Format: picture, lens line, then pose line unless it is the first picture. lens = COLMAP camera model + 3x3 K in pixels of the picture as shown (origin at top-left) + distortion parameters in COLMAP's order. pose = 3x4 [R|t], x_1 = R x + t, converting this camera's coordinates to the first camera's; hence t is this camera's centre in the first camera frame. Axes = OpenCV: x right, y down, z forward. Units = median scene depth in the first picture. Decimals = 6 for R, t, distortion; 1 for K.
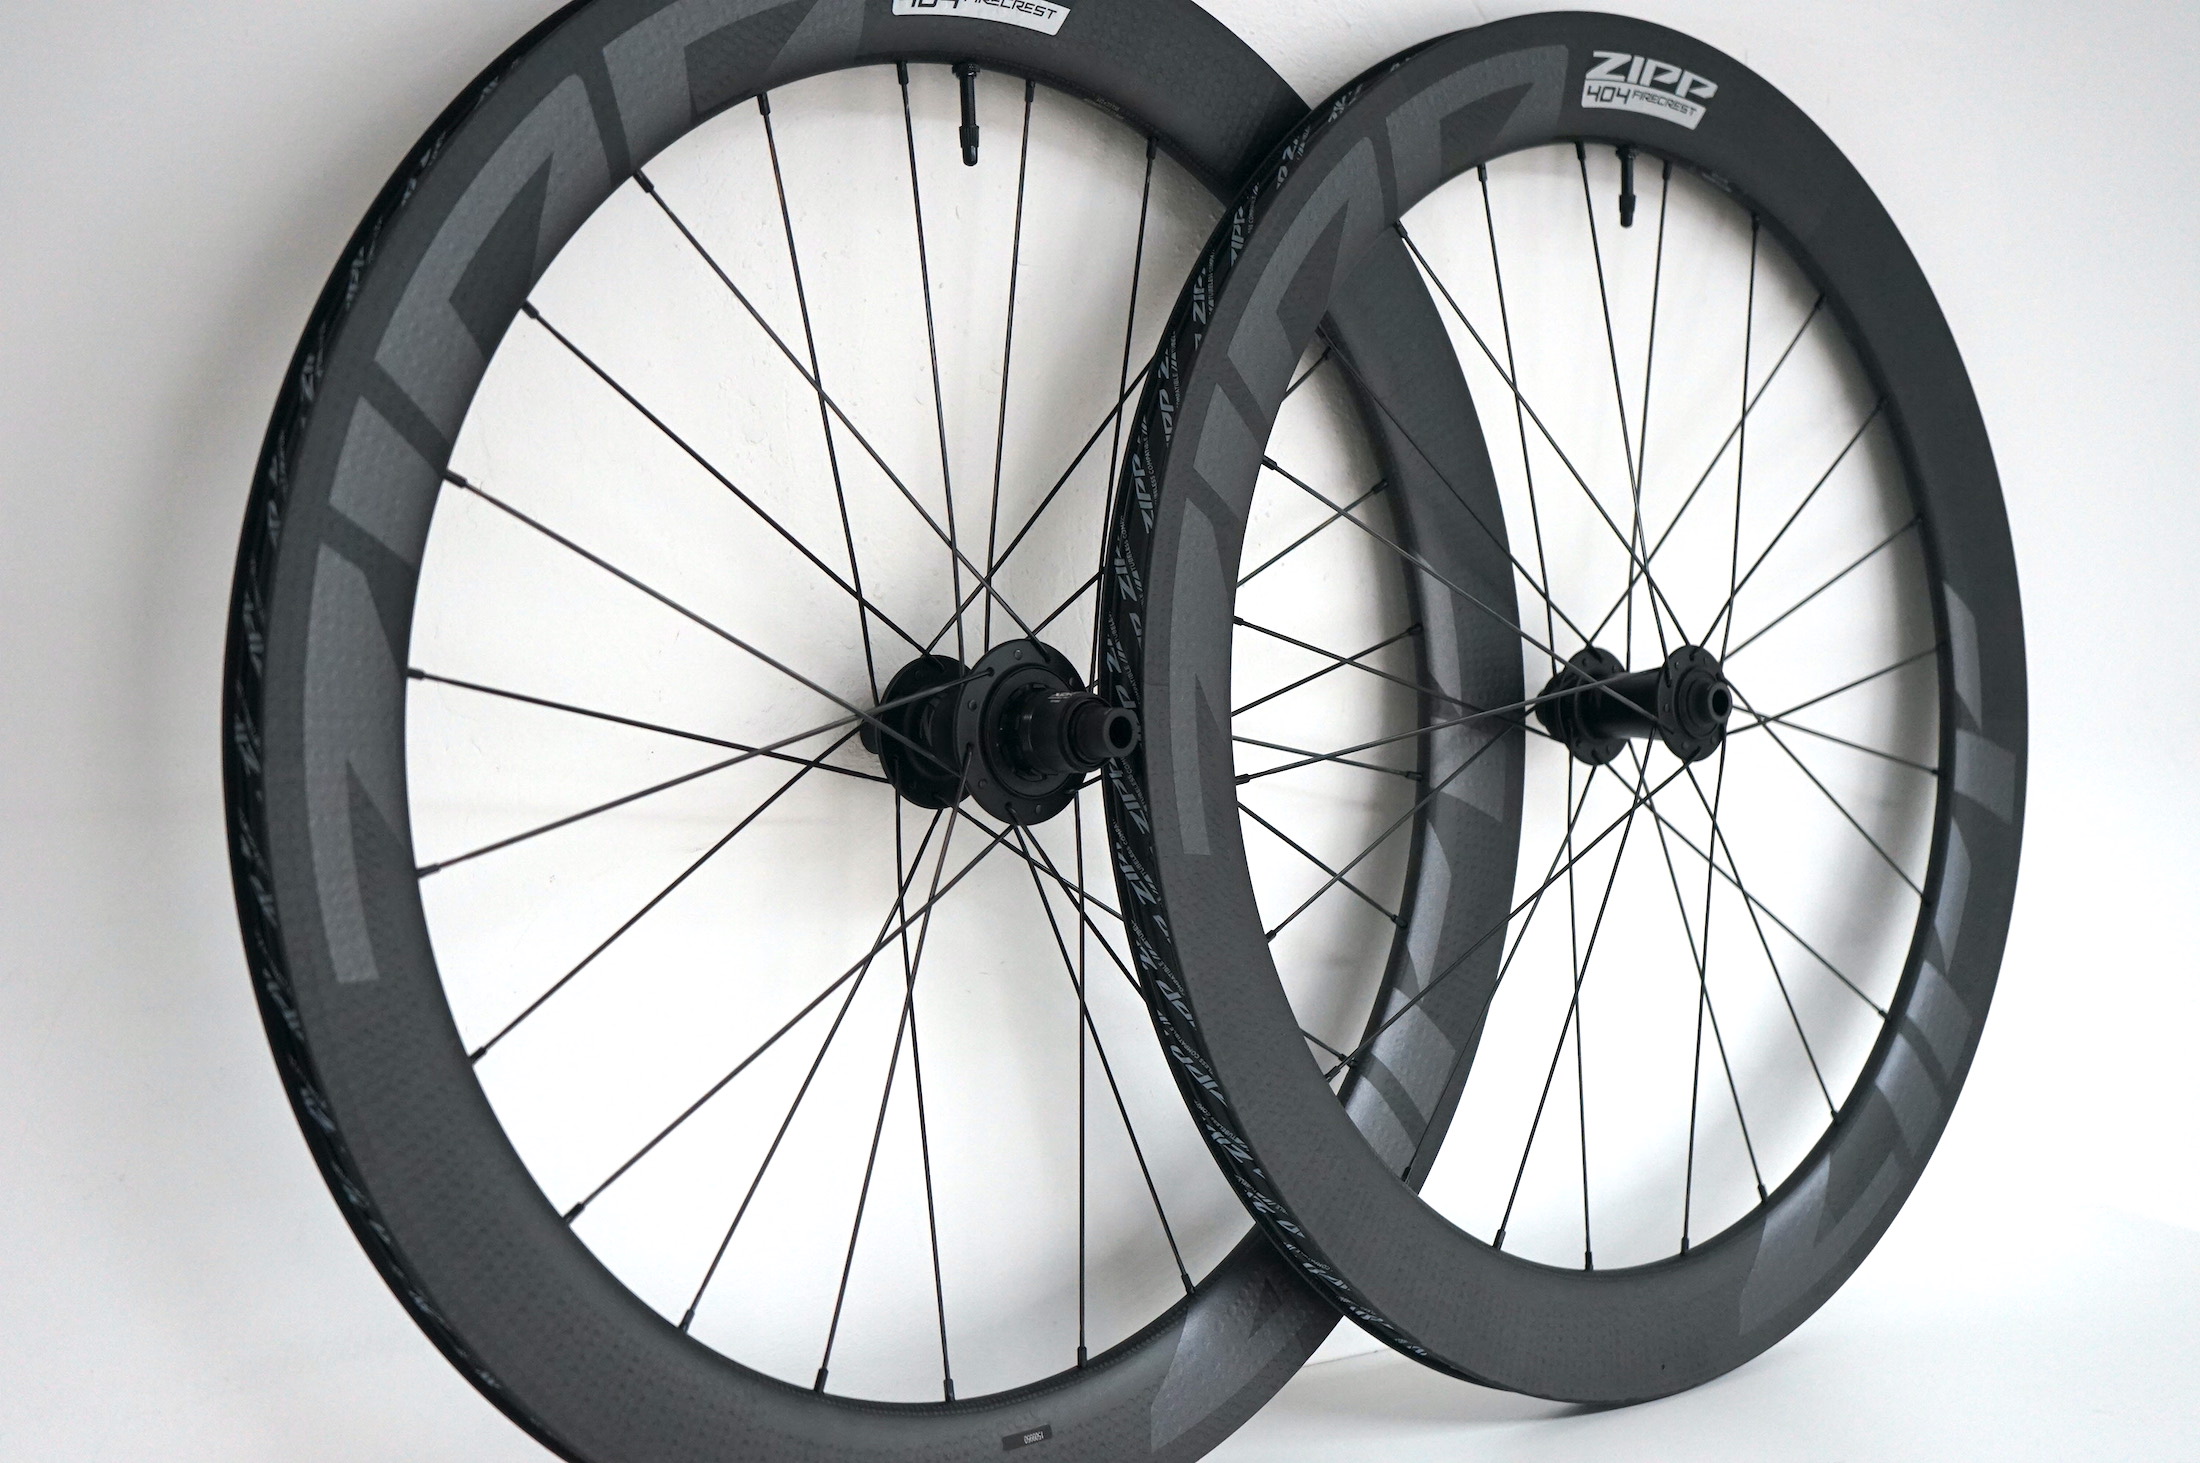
lens RADIAL K [[2820.5, 0, 1095.6], [0, 2820.5, 731.6], [0, 0, 1]] dist [-0.016222, 0.000000]
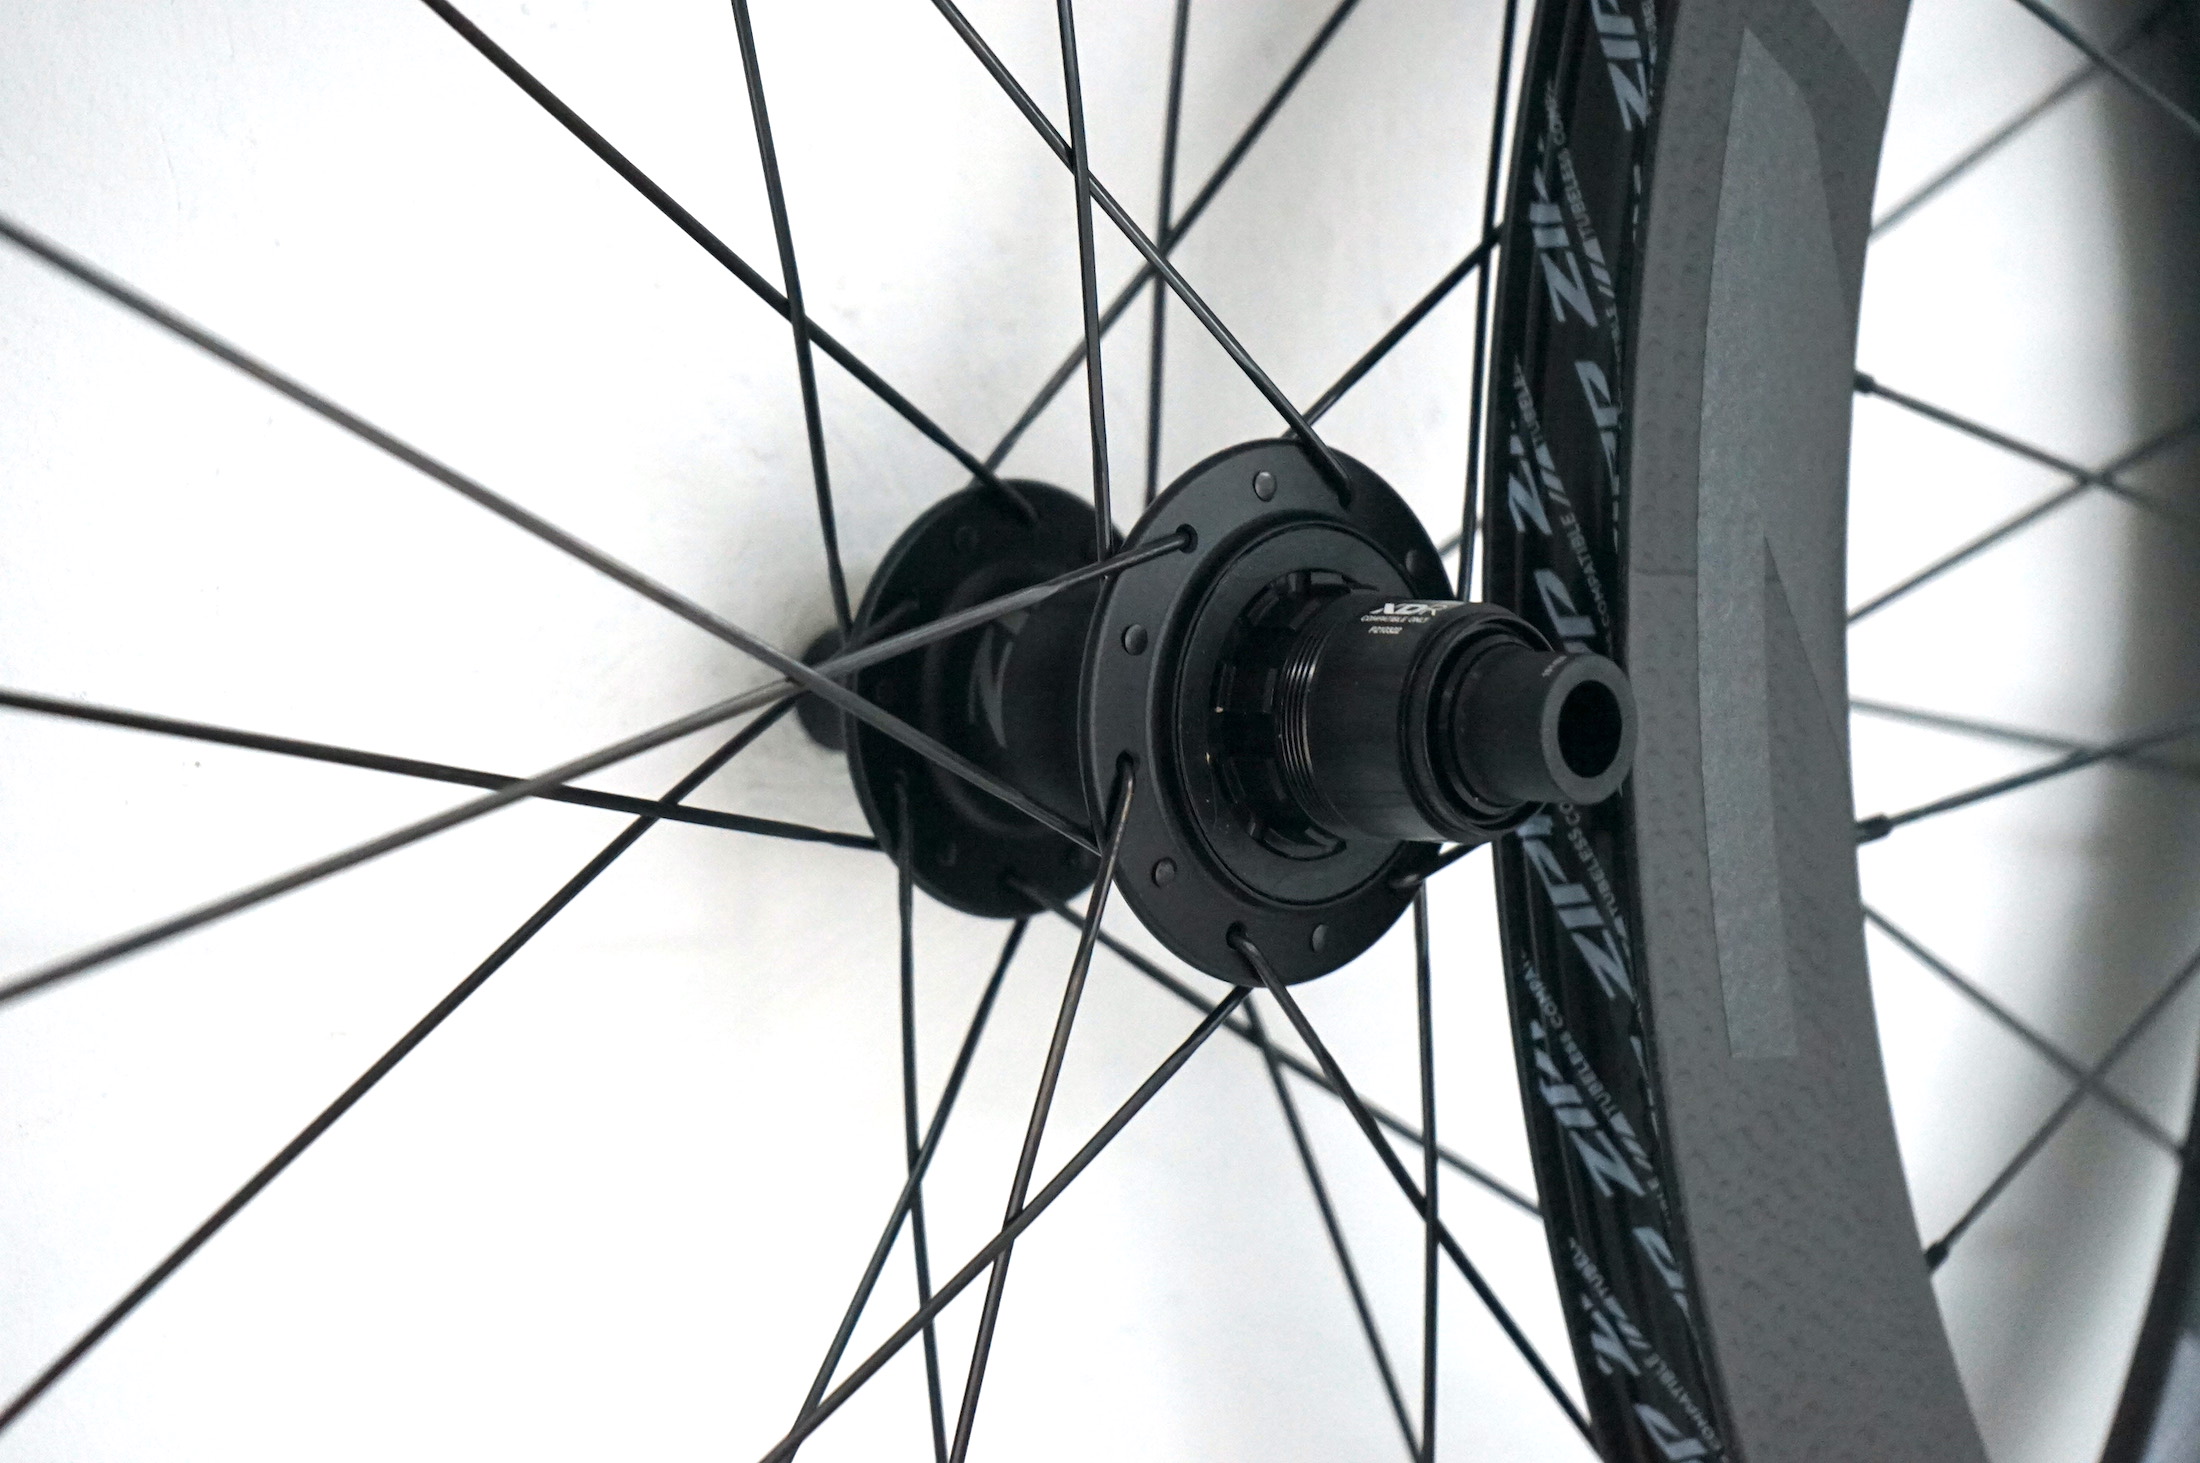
lens RADIAL K [[4533.1, 0, 1099.7], [0, 4533.1, 725.8], [0, 0, 1]] dist [-0.038988, 0.000000]
pose [[0.999940, 0.003221, -0.010434, -0.040410], [-0.002720, 0.998860, 0.047649, -0.023764], [0.010576, -0.047618, 0.998810, 0.443161]]
